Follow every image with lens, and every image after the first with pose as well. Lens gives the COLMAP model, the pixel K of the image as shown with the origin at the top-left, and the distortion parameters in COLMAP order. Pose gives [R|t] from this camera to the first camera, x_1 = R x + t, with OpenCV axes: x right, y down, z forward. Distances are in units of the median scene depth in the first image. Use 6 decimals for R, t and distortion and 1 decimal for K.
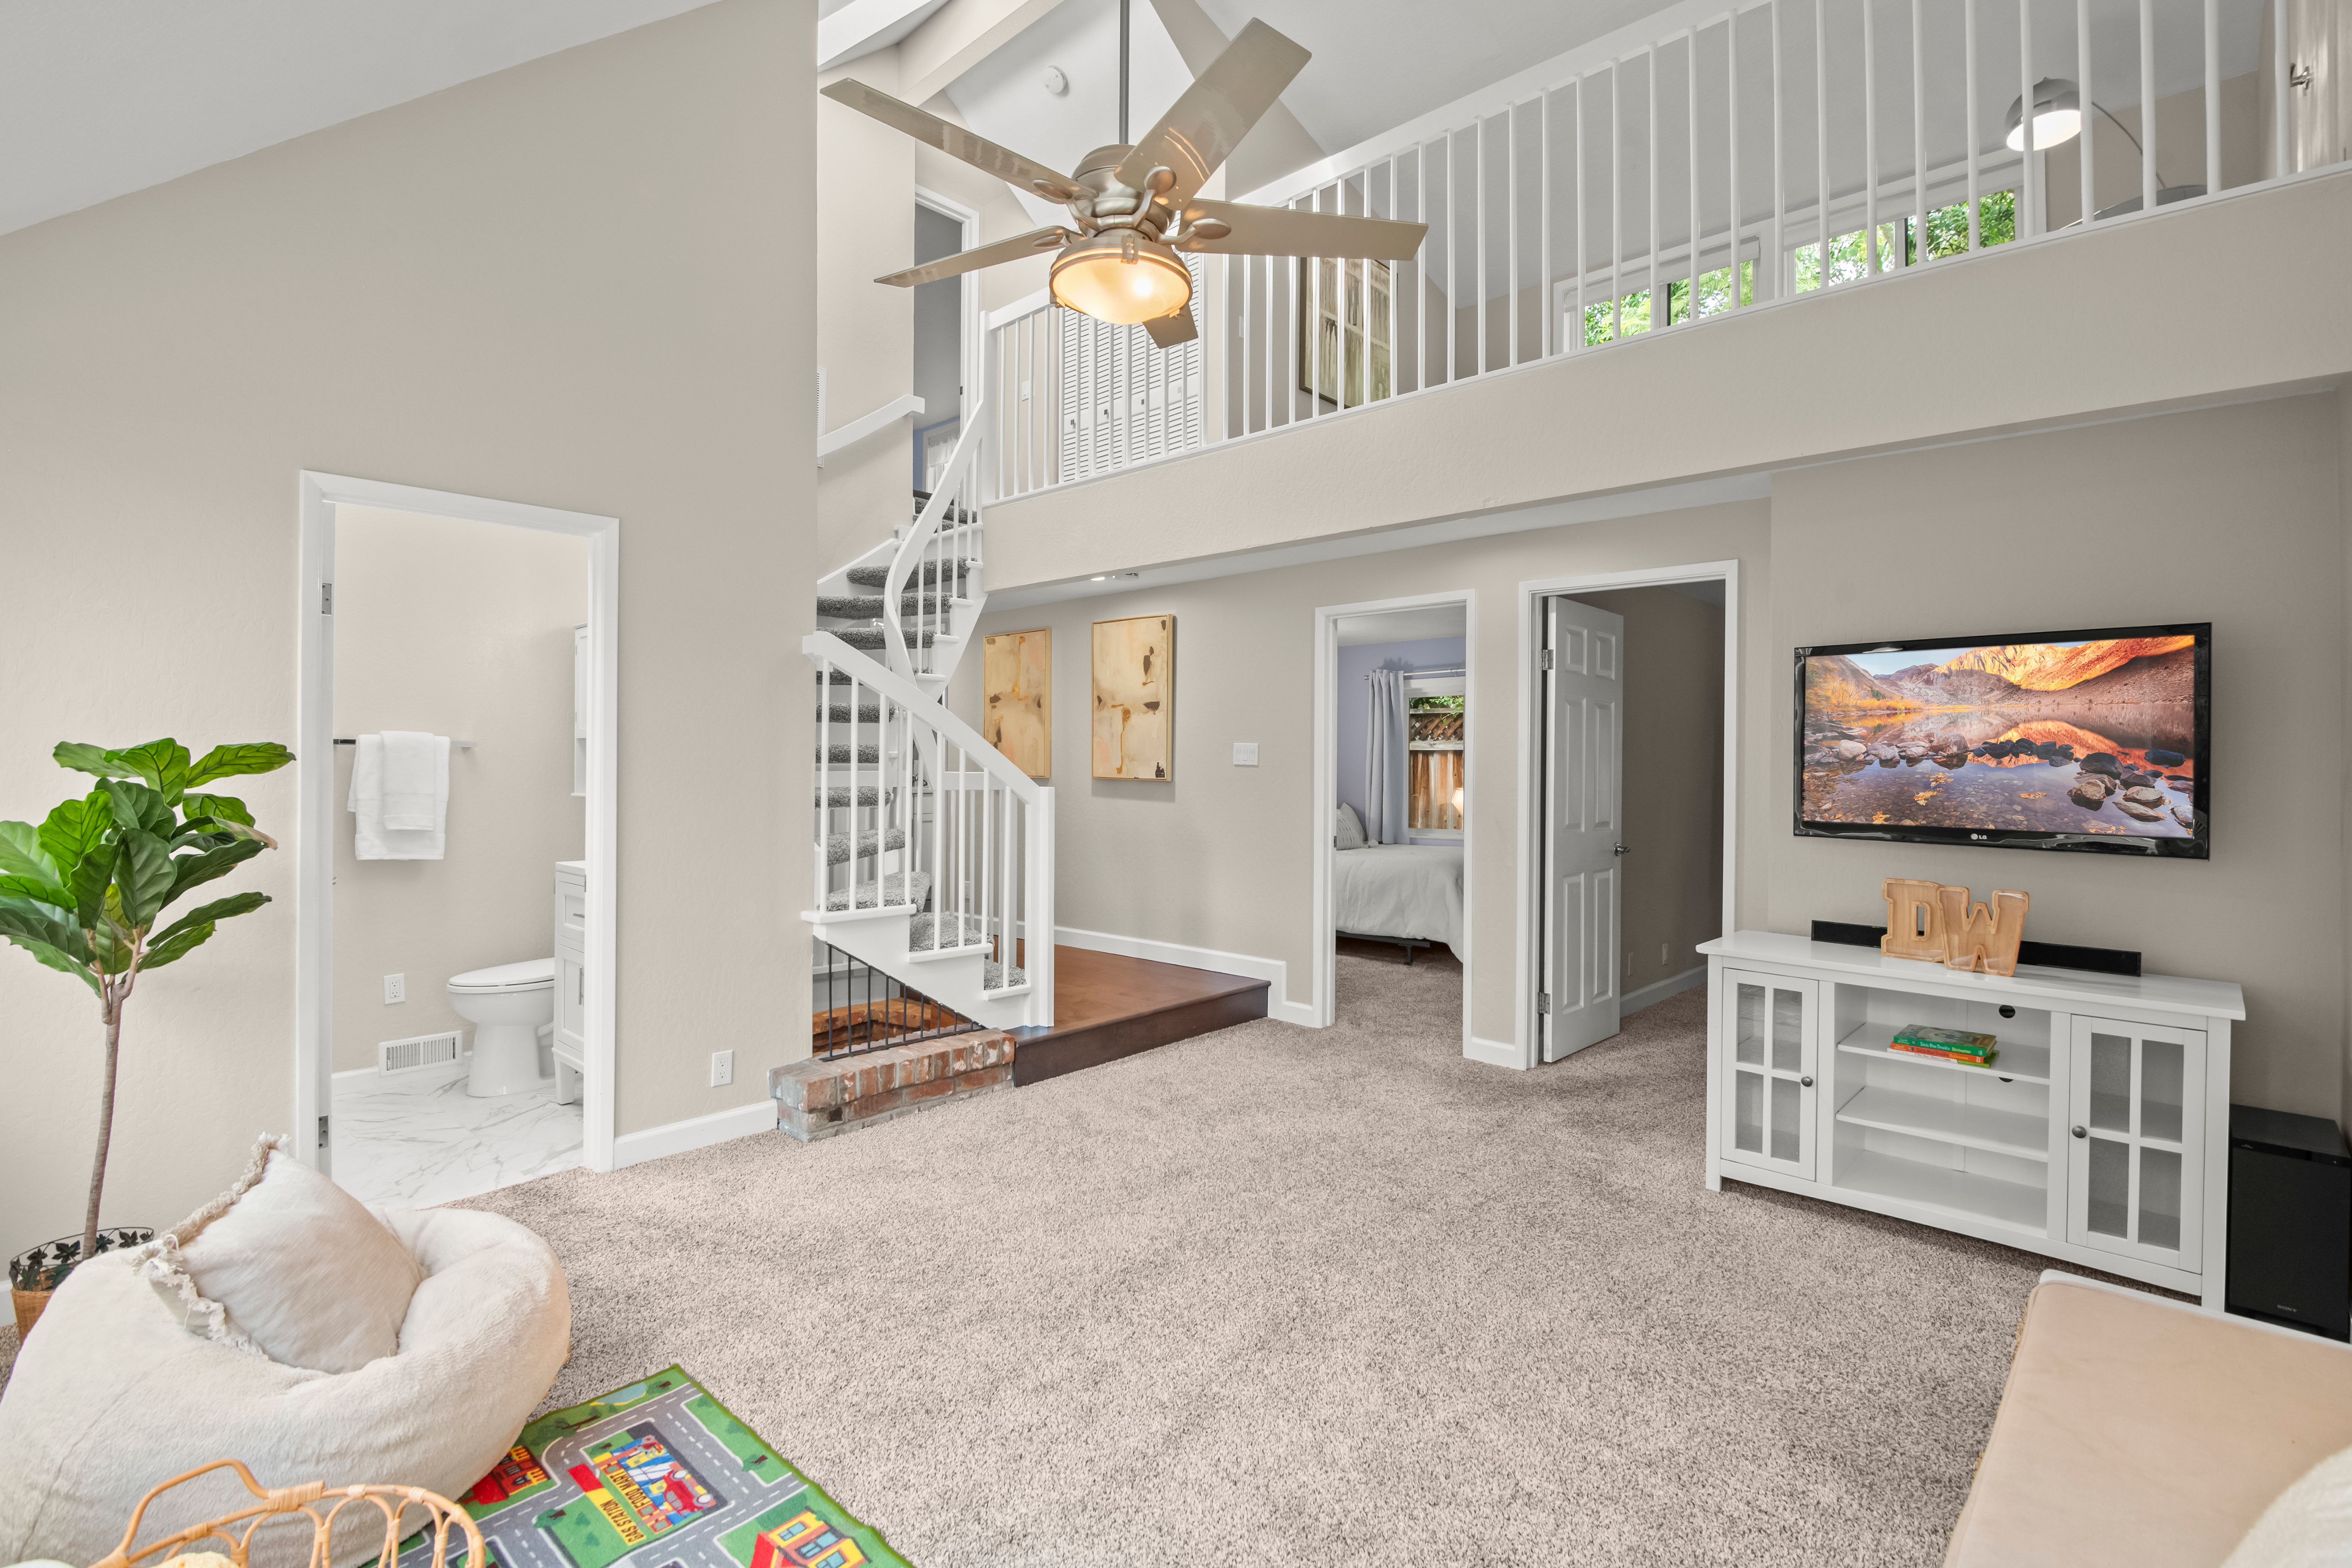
lens RADIAL K [[1065.2, 0, 1179.1], [0, 1065.2, 767.2], [0, 0, 1]] dist [0.023772, -0.025319]
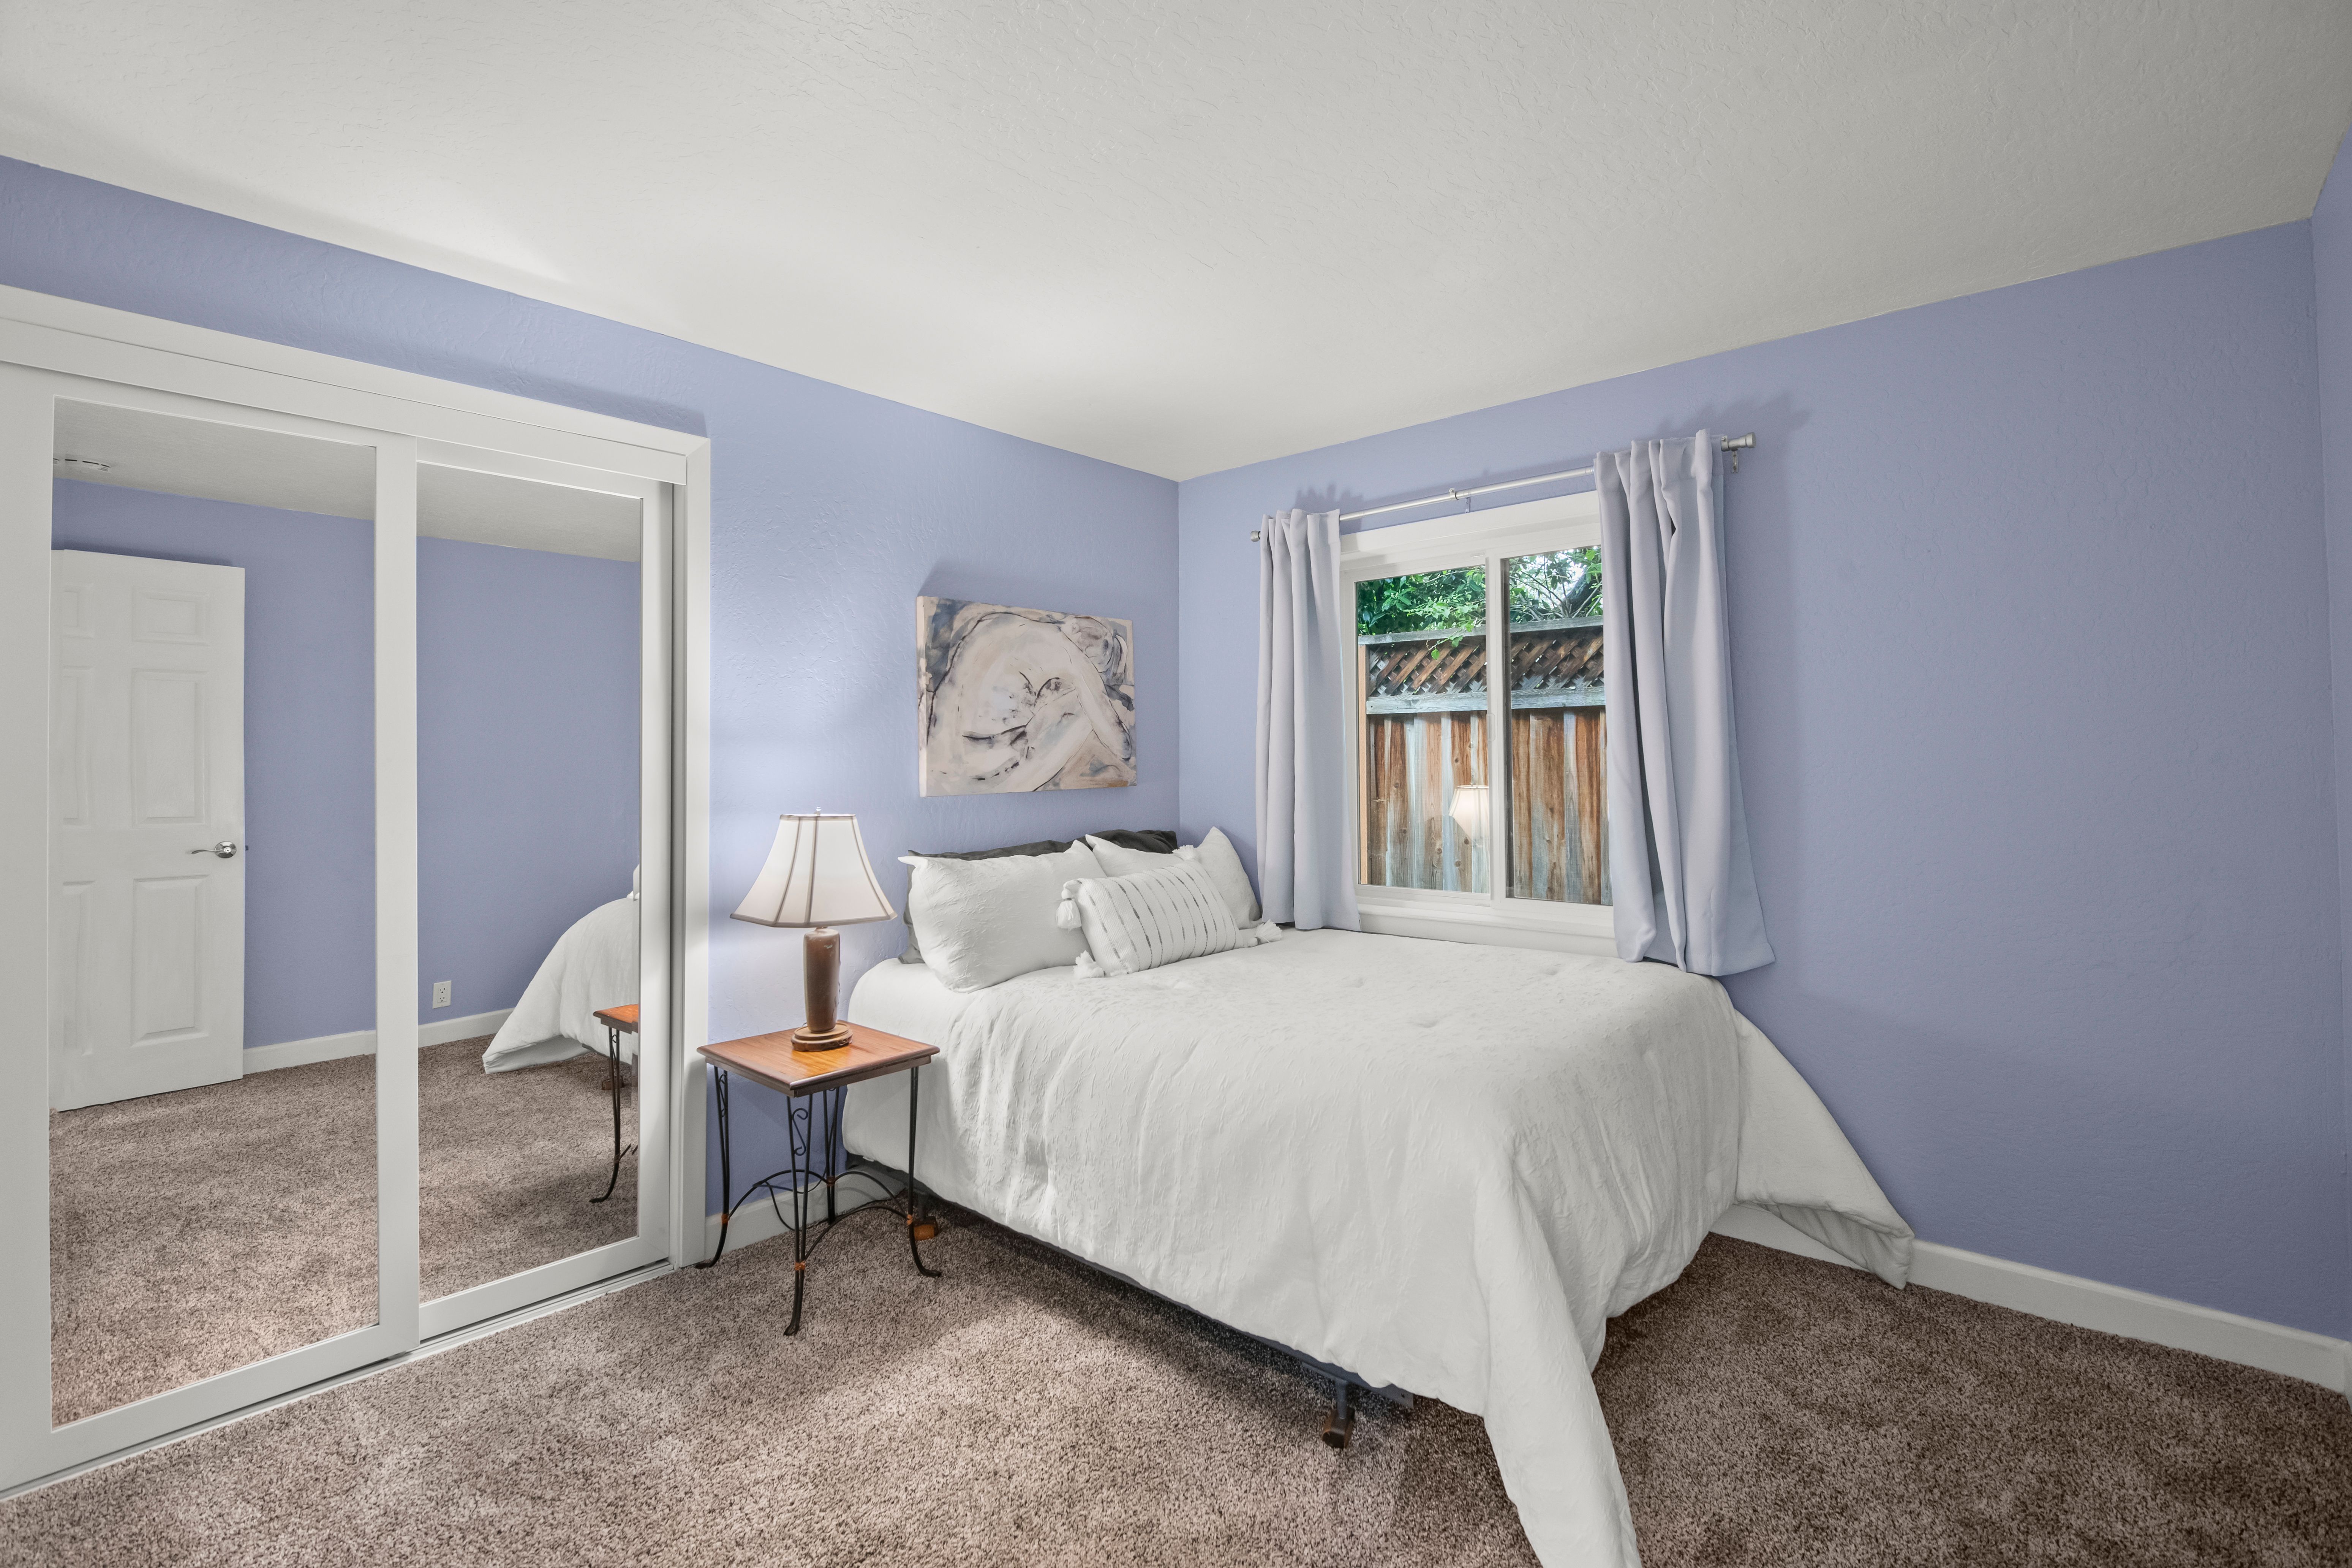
lens RADIAL K [[1065.2, 0, 1179.1], [0, 1065.2, 767.2], [0, 0, 1]] dist [0.023772, -0.025319]
pose [[0.999684, -0.016561, 0.018895, 0.115426], [0.016413, 0.999834, 0.007948, 0.004628], [-0.019023, -0.007636, 0.999790, 0.487751]]
